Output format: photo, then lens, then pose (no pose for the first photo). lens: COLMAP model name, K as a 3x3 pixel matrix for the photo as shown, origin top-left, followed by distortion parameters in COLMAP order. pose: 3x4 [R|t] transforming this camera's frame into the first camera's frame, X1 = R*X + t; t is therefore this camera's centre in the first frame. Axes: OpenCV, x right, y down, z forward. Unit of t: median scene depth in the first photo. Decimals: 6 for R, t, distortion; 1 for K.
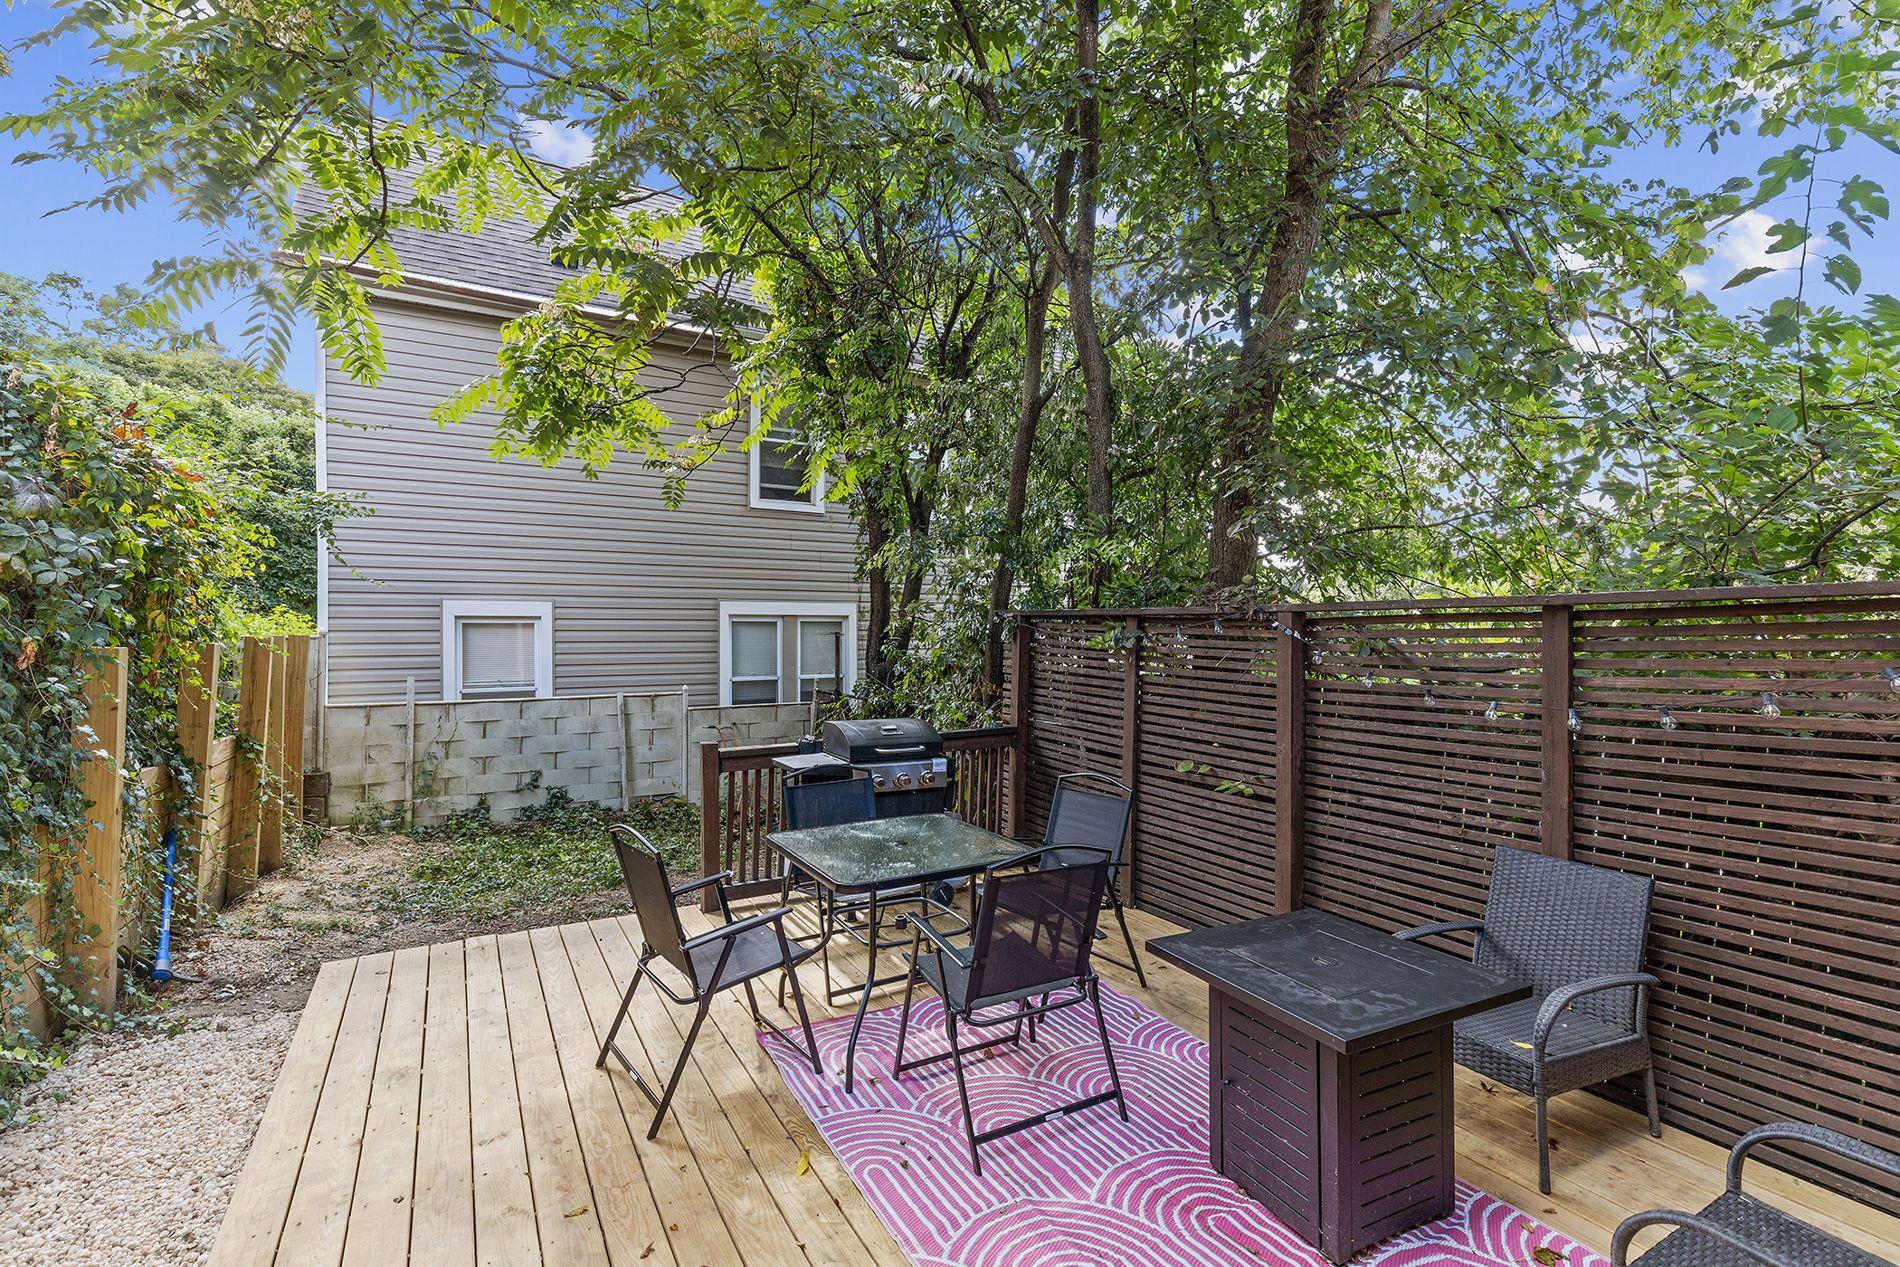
lens RADIAL K [[845.2, 0, 965.3], [0, 845.2, 625.3], [0, 0, 1]] dist [0.004799, -0.000089]
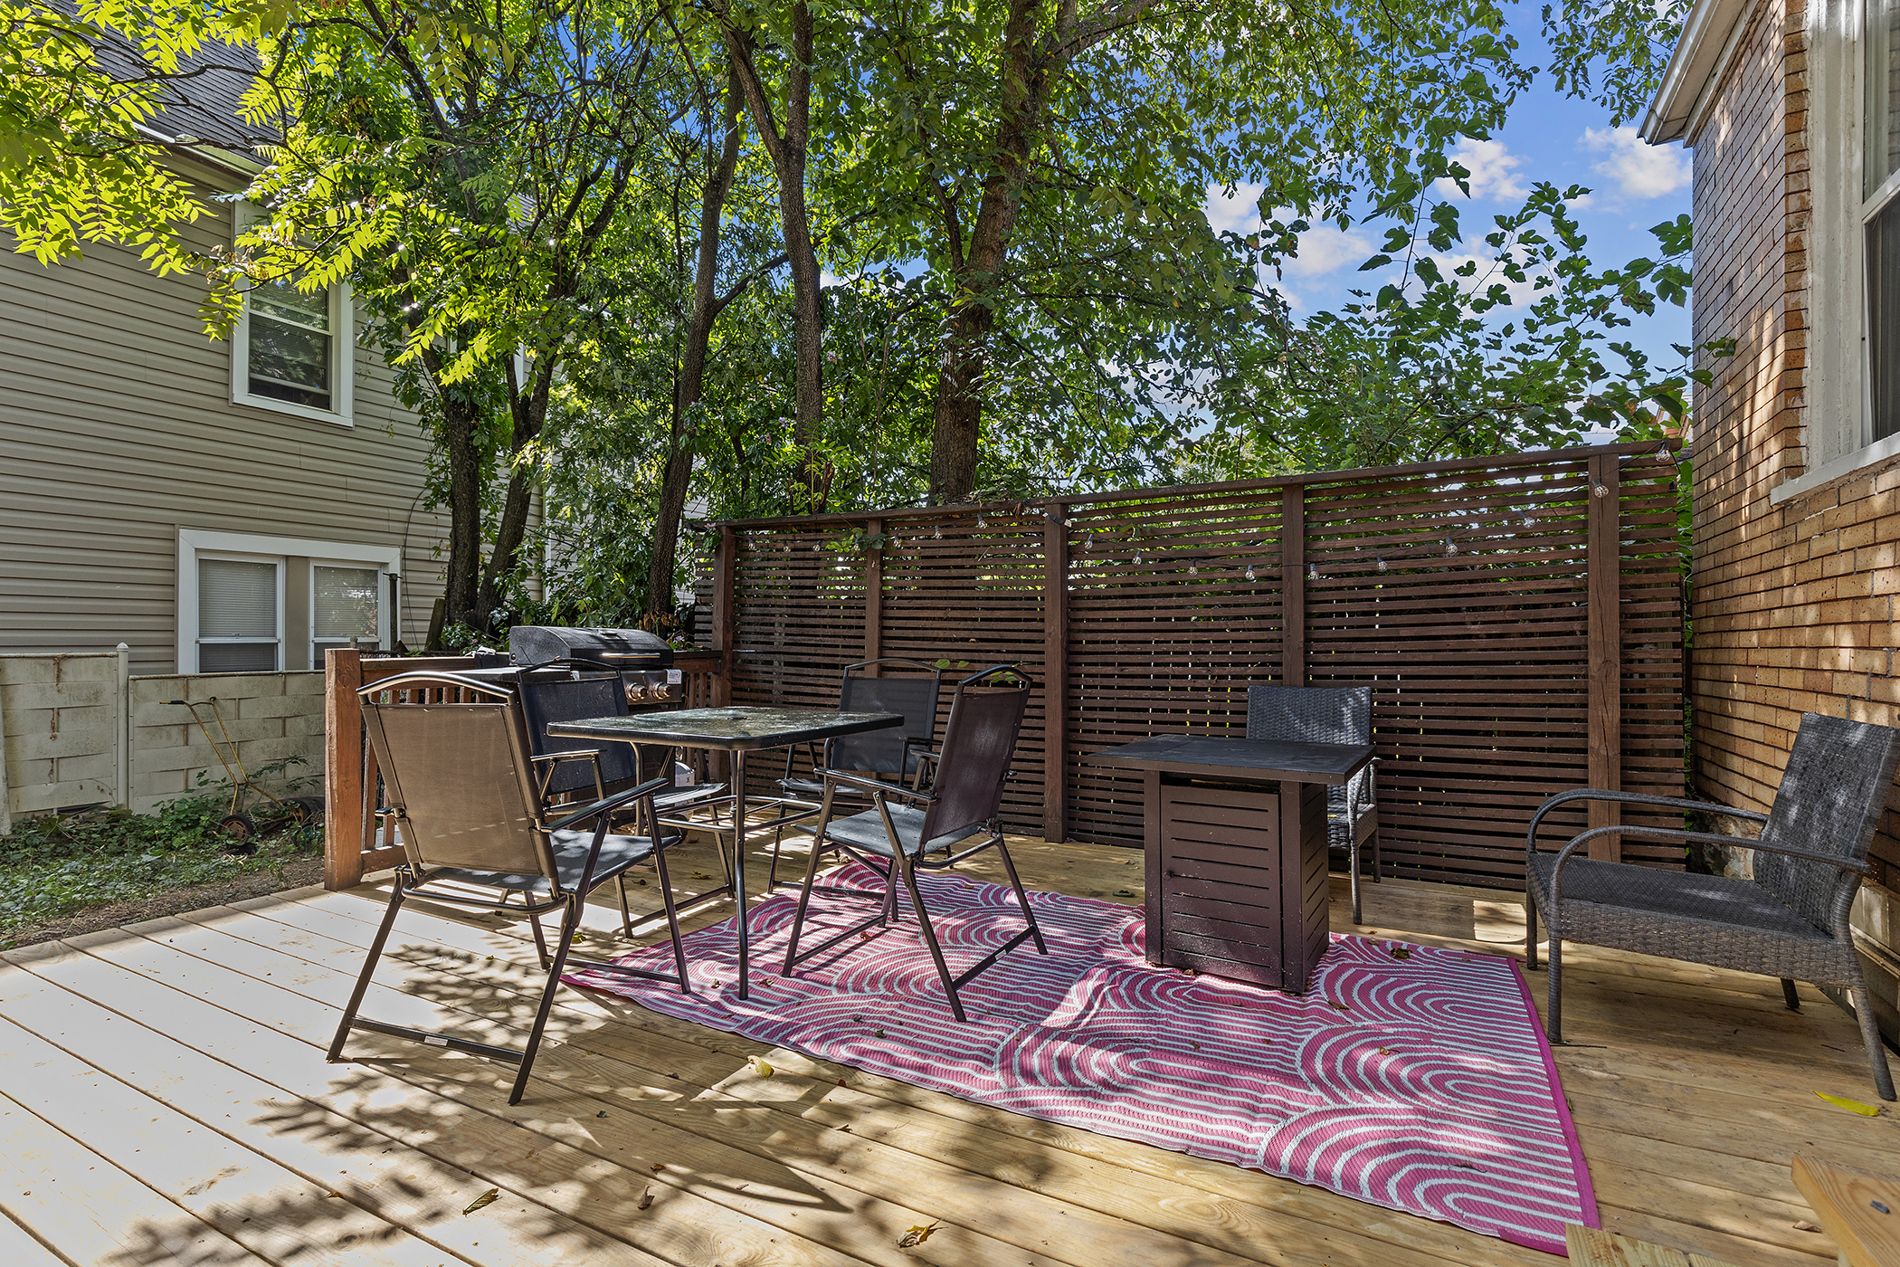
lens RADIAL K [[850.2, 0, 959.4], [0, 850.2, 636.3], [0, 0, 1]] dist [0.001044, -0.000307]
pose [[0.849400, 0.002912, 0.527742, -0.121172], [-0.004125, 0.999991, 0.001121, 0.062425], [-0.527734, -0.003129, 0.849404, 0.061443]]
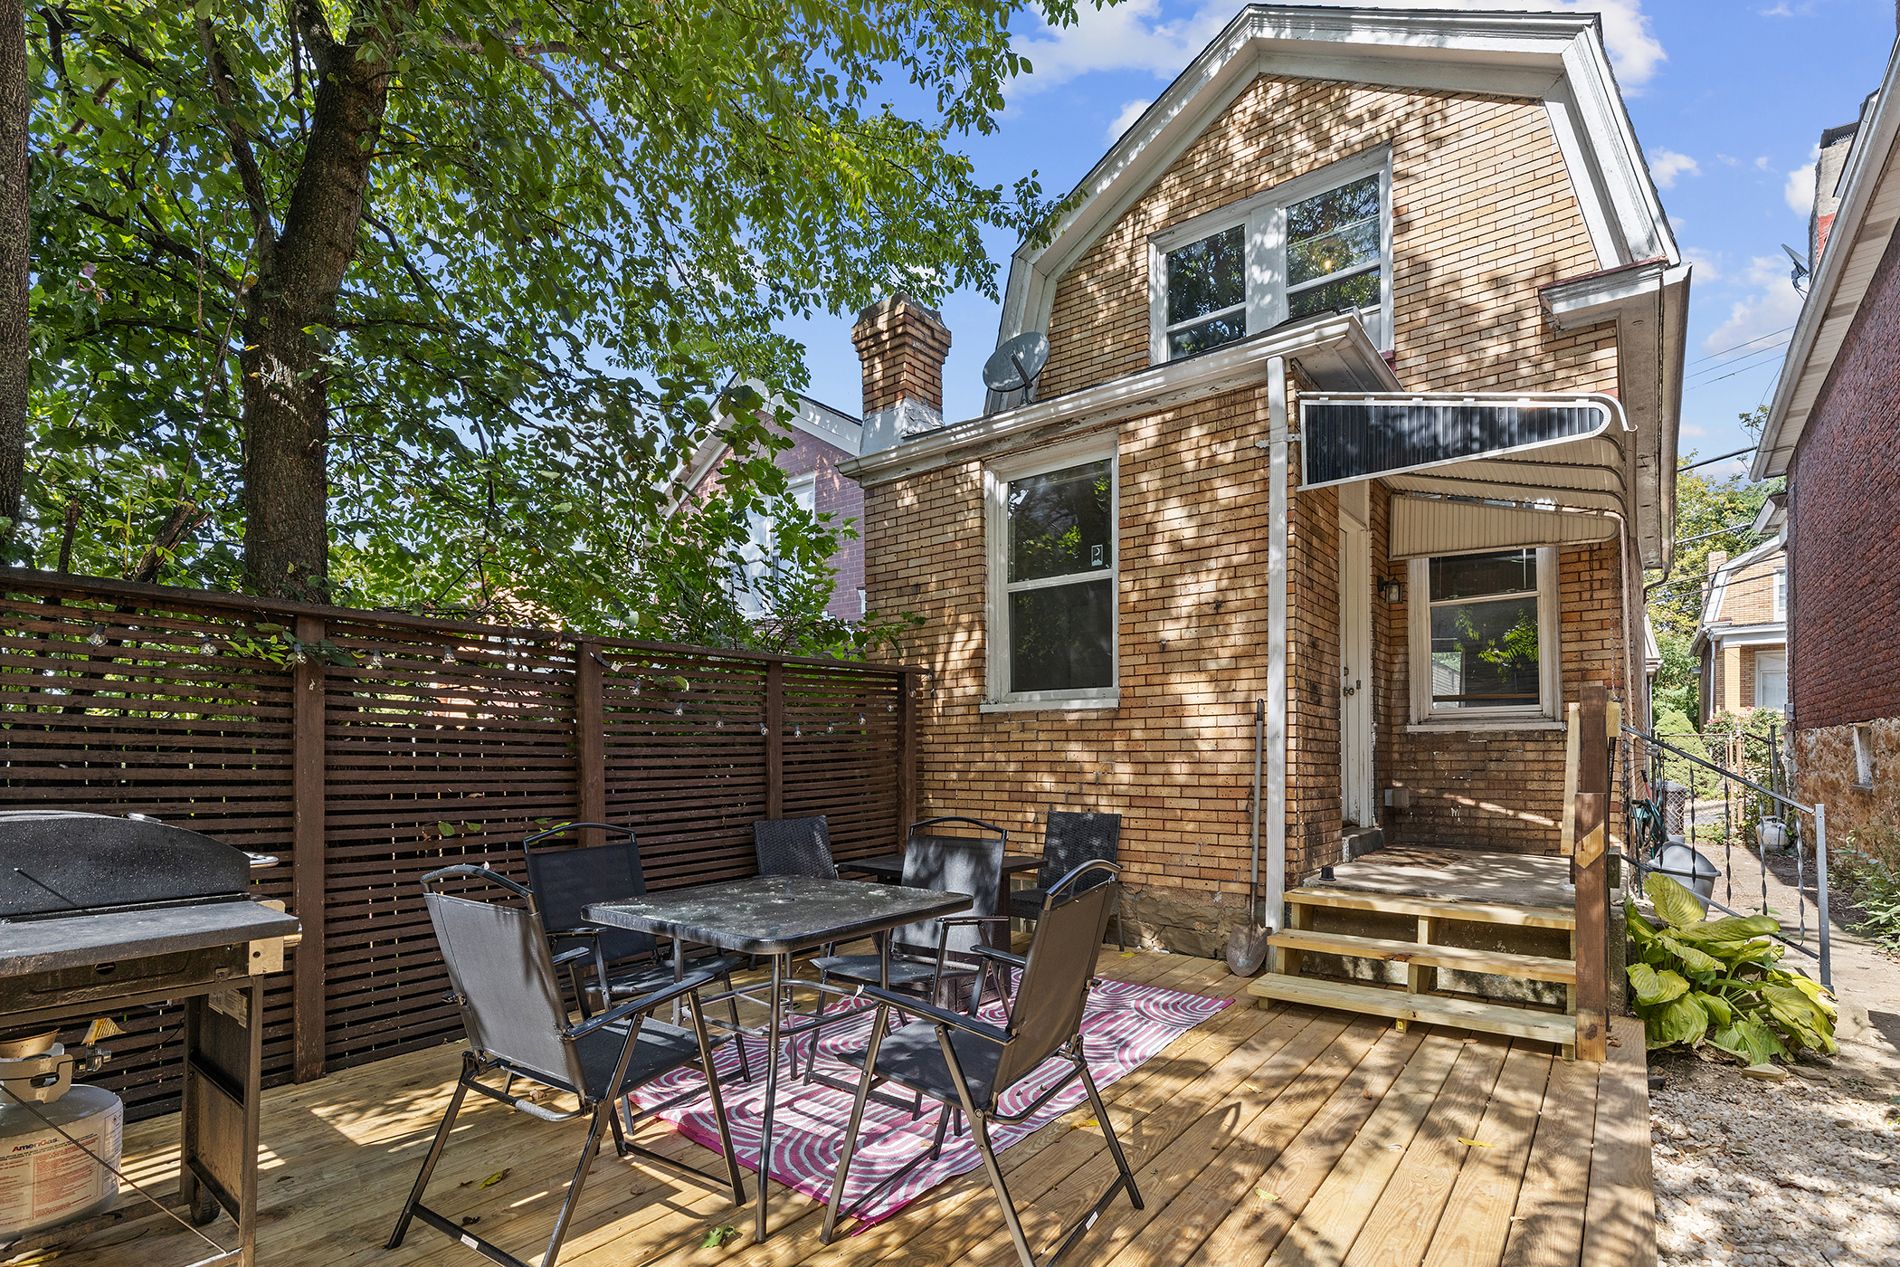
lens RADIAL K [[863.5, 0, 958.6], [0, 863.5, 624.3], [0, 0, 1]] dist [0.006563, -0.000538]
pose [[-0.357982, 0.124648, 0.925371, -0.326069], [-0.011085, 0.990412, -0.137698, 0.040357], [-0.933663, -0.059551, -0.353168, 0.406748]]
